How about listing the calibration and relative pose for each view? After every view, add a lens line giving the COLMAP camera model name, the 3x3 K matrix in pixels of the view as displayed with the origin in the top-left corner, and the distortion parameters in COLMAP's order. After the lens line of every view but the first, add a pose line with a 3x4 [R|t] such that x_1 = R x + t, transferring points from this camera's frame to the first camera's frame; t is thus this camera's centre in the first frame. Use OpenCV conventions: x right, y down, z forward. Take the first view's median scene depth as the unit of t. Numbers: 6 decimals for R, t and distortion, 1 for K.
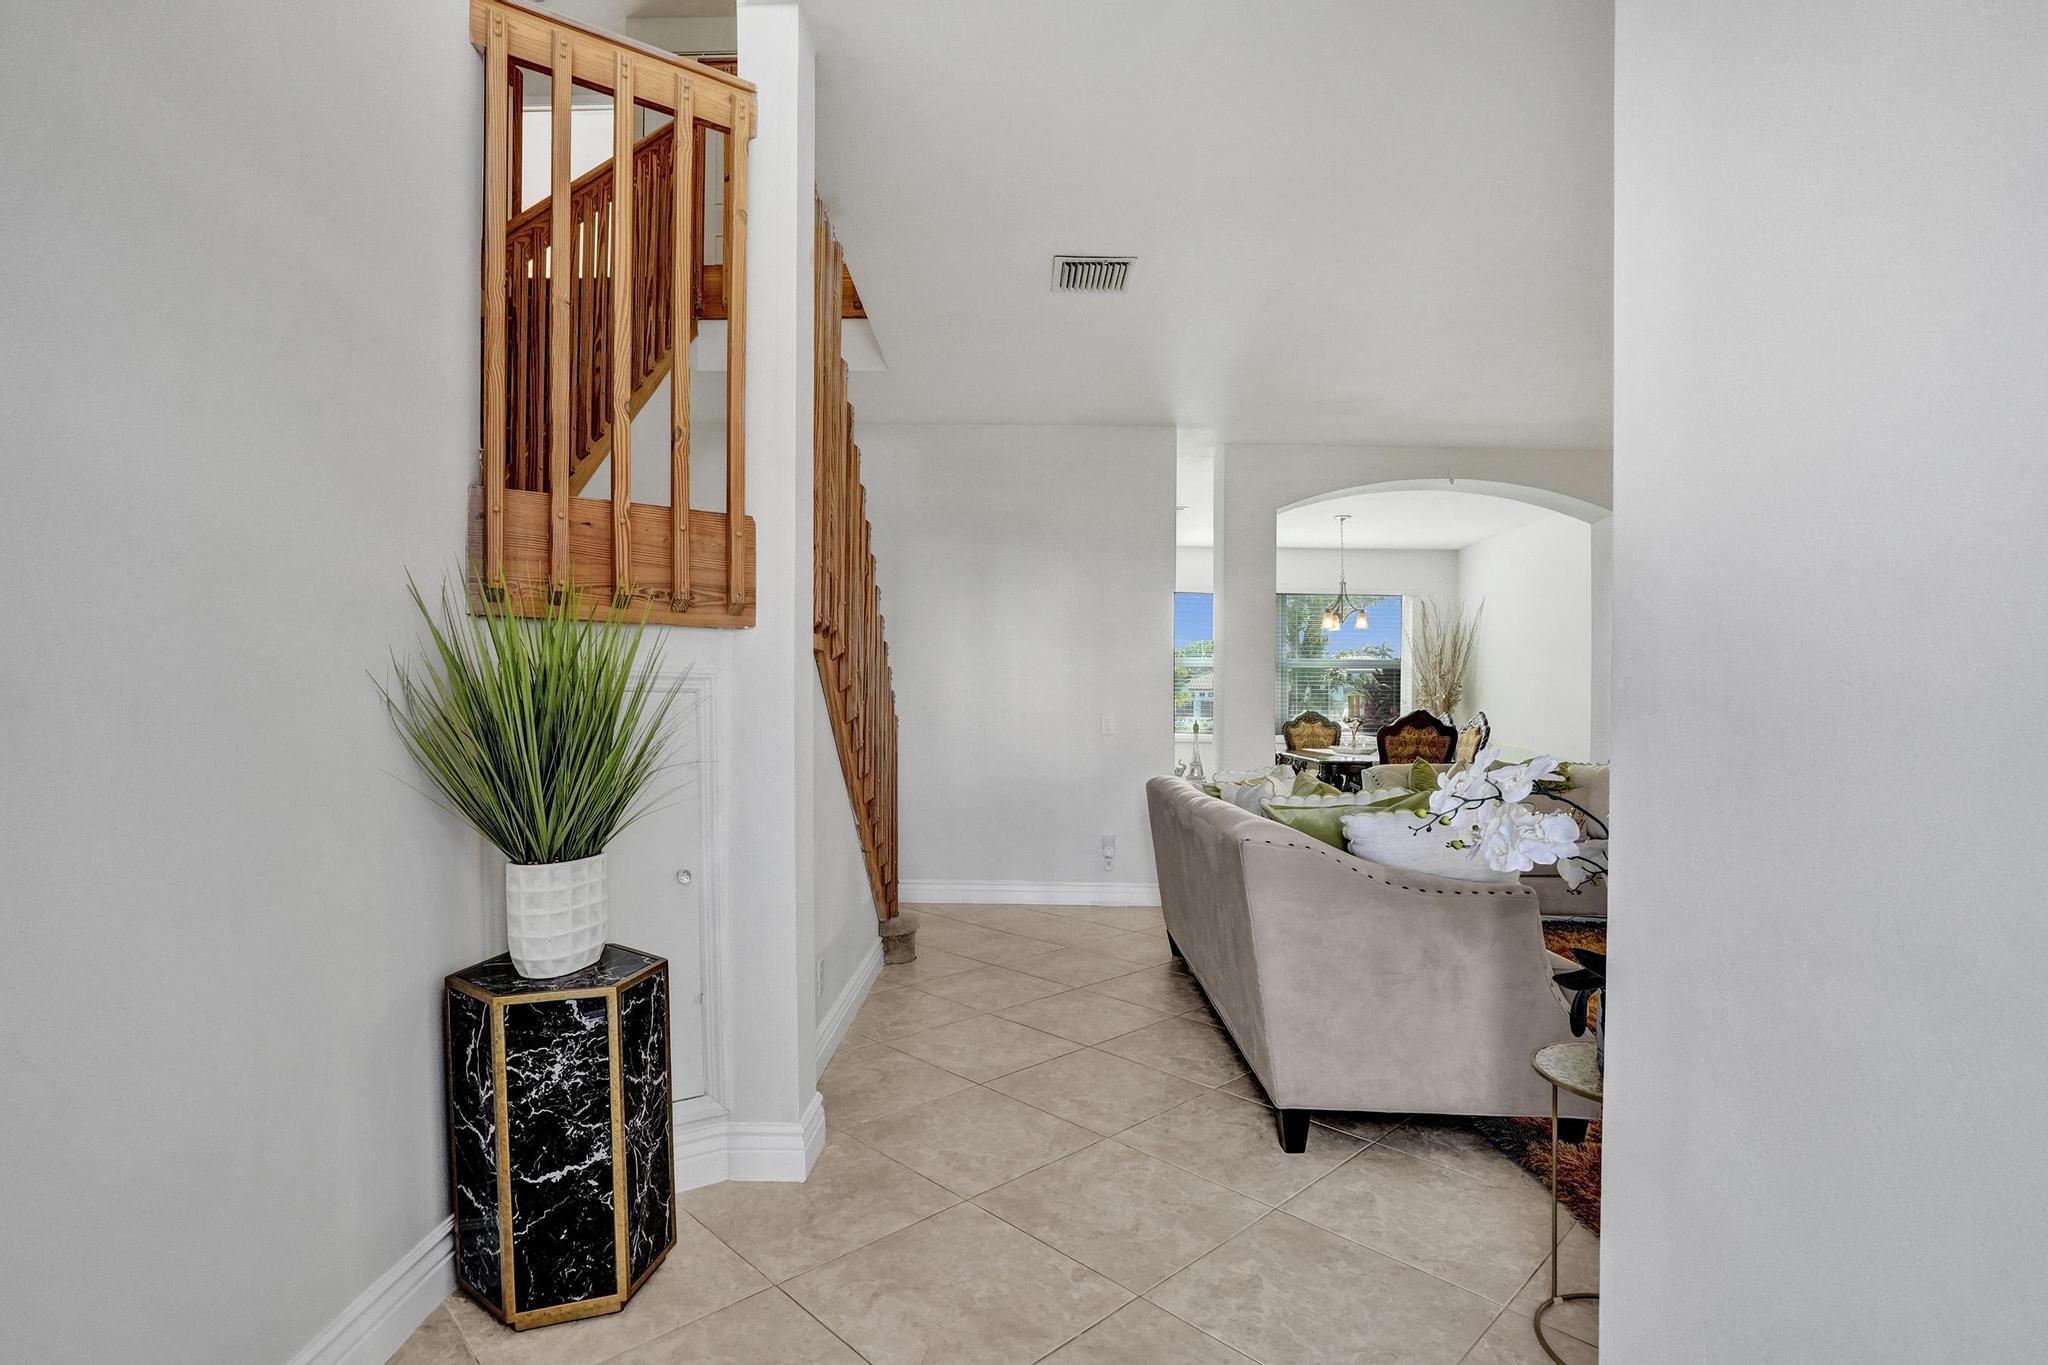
lens RADIAL K [[952.2, 0, 1029.7], [0, 952.2, 701.4], [0, 0, 1]] dist [-0.066921, 0.023576]
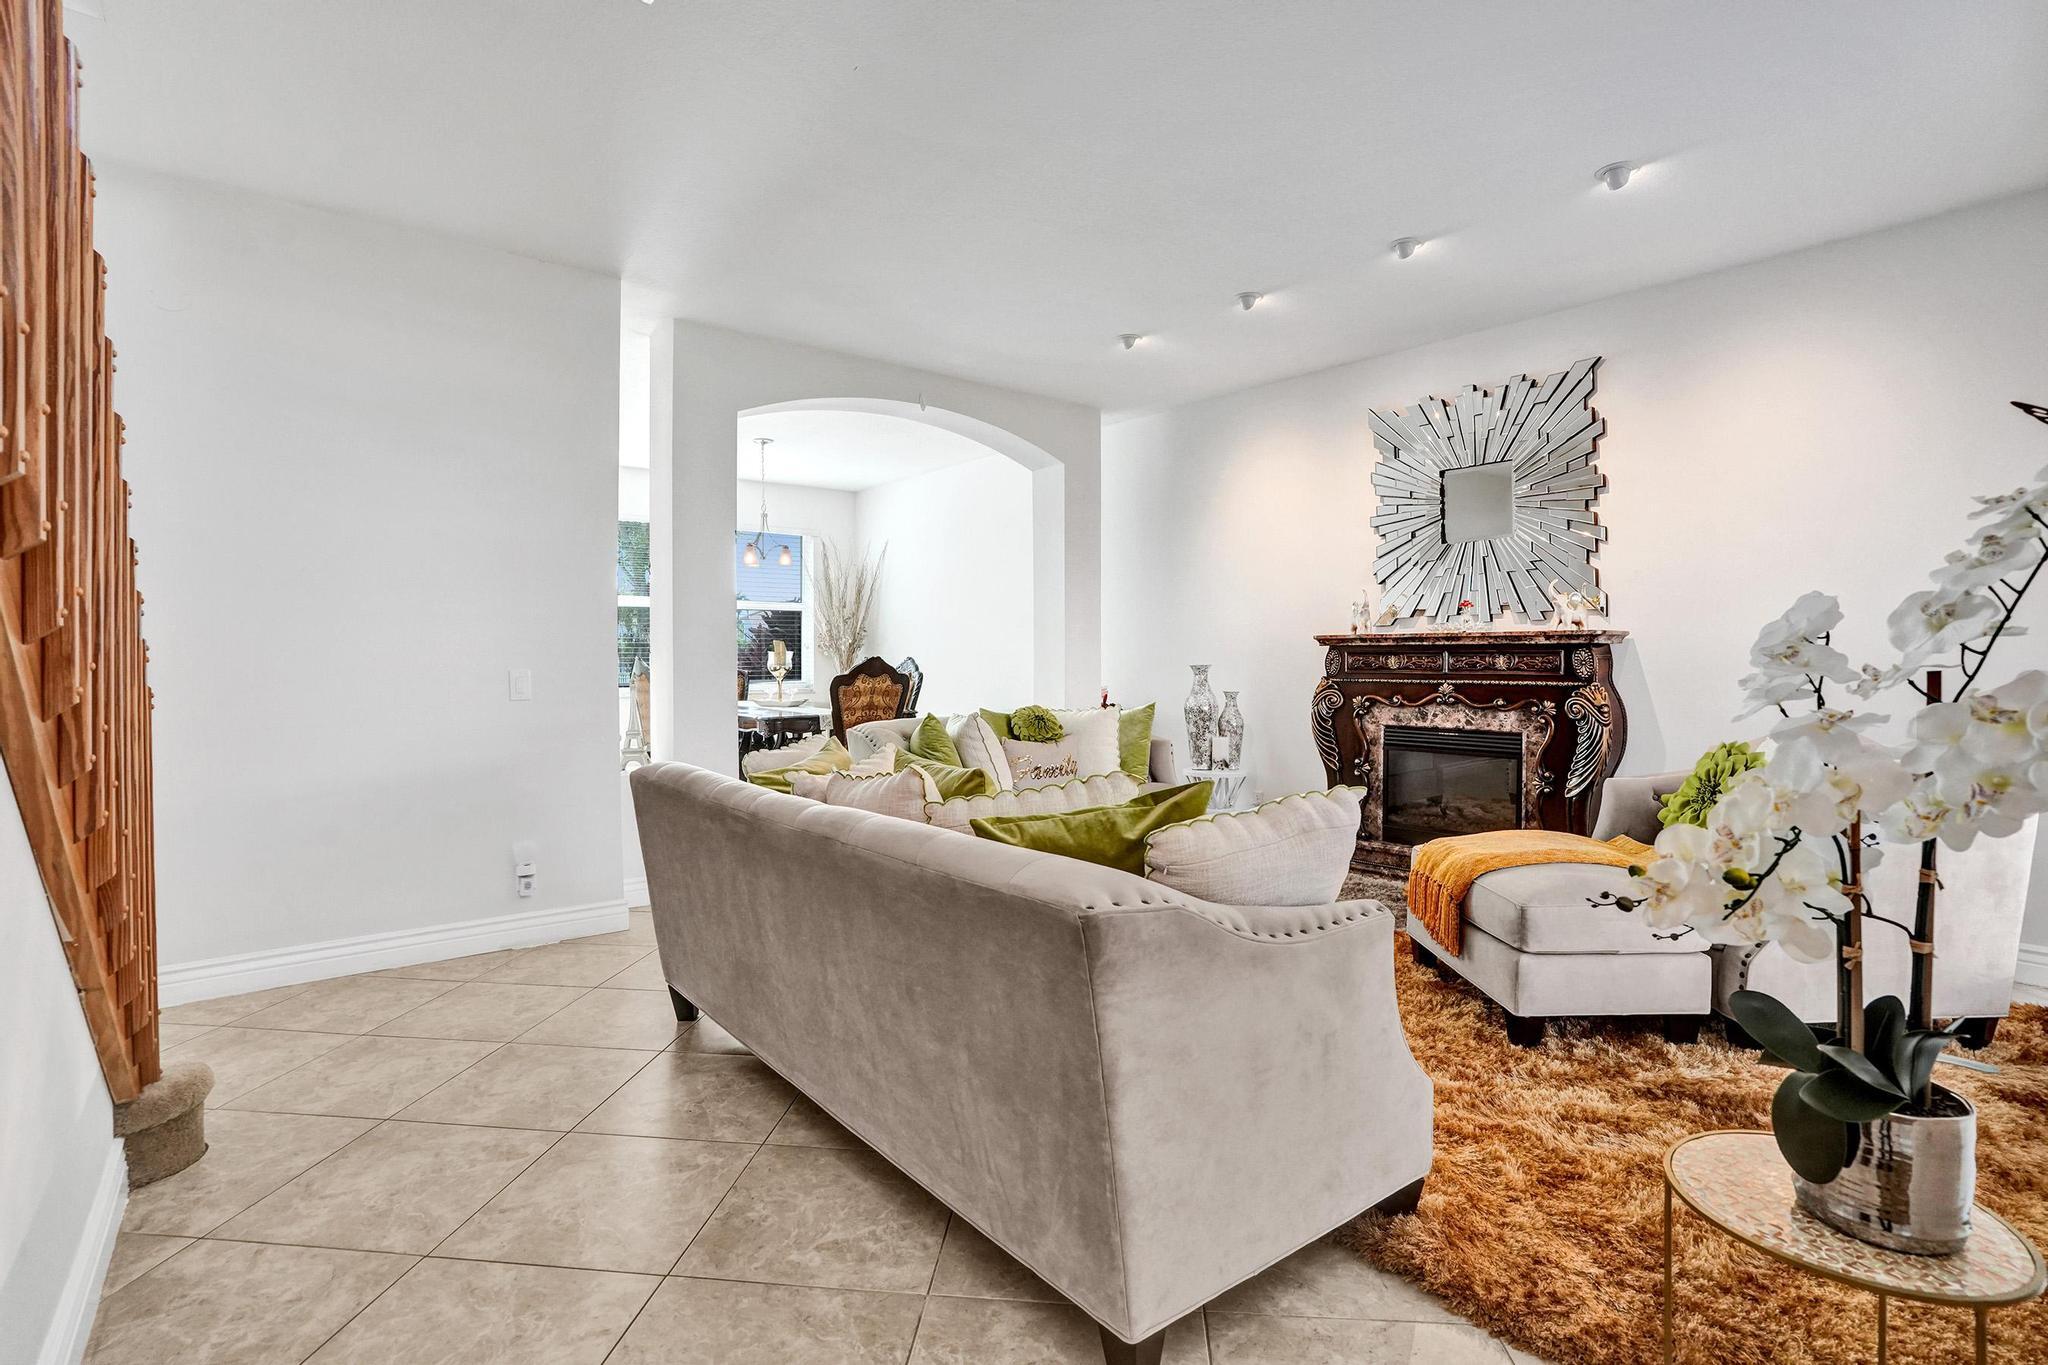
lens RADIAL K [[952.2, 0, 1030.6], [0, 952.2, 645.4], [0, 0, 1]] dist [-0.066921, 0.023576]
pose [[0.772831, -0.007281, 0.634570, -0.086982], [0.006501, 0.999973, 0.003556, -0.006829], [-0.634579, 0.001377, 0.772857, 0.331032]]
